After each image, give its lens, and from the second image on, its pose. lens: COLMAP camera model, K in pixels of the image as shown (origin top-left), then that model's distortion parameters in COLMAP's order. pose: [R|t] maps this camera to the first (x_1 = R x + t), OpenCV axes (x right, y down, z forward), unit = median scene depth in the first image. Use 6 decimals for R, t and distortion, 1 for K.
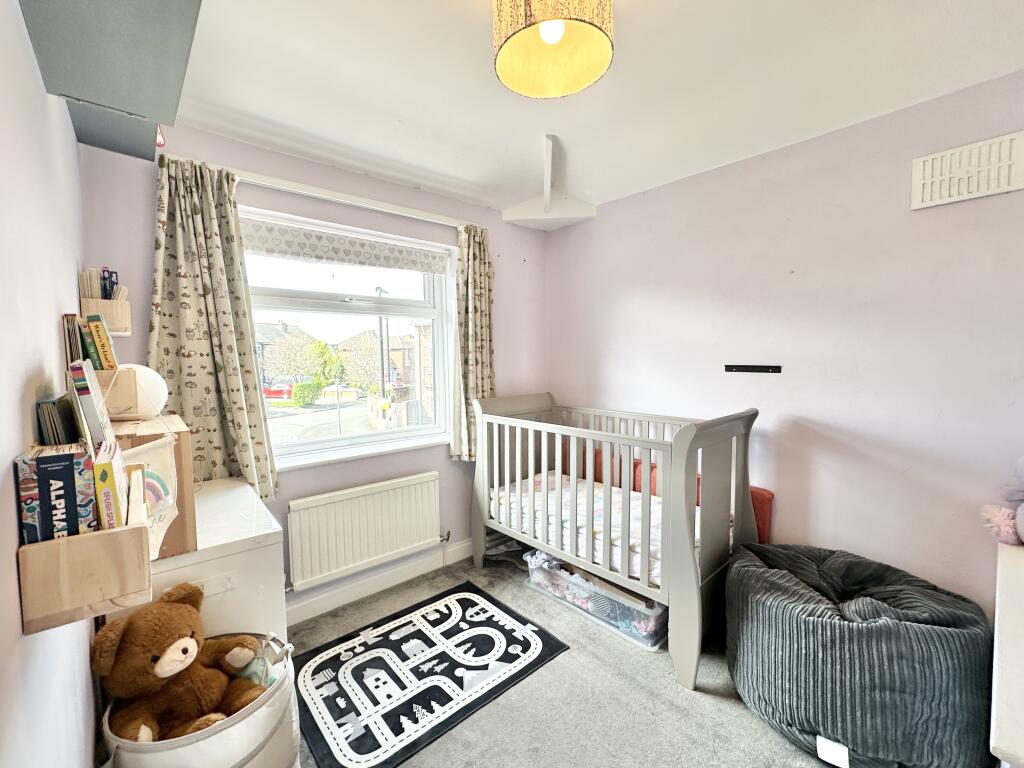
lens RADIAL K [[421.0, 0, 501.9], [0, 421.0, 383.4], [0, 0, 1]] dist [-0.001213, 0.000050]
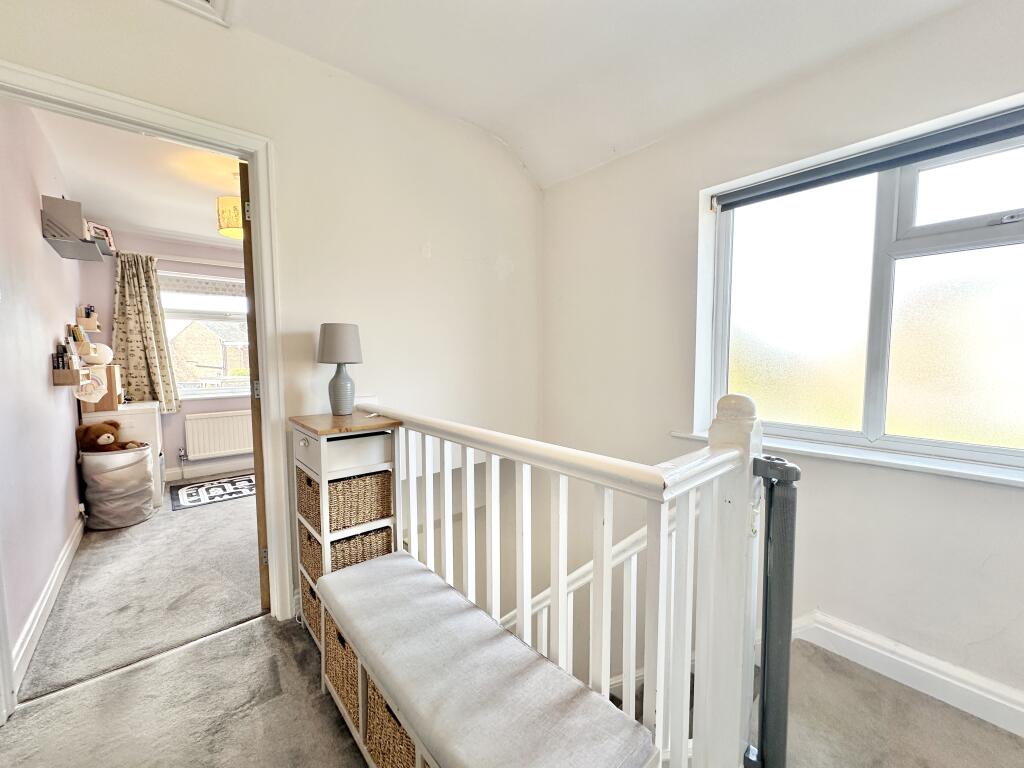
lens RADIAL K [[413.7, 0, 520.9], [0, 413.7, 385.5], [0, 0, 1]] dist [-0.001355, 0.000141]
pose [[0.999931, 0.003310, -0.011240, 1.298079], [-0.003301, 0.999994, 0.000850, 0.152311], [0.011243, -0.000813, 0.999936, -1.118052]]
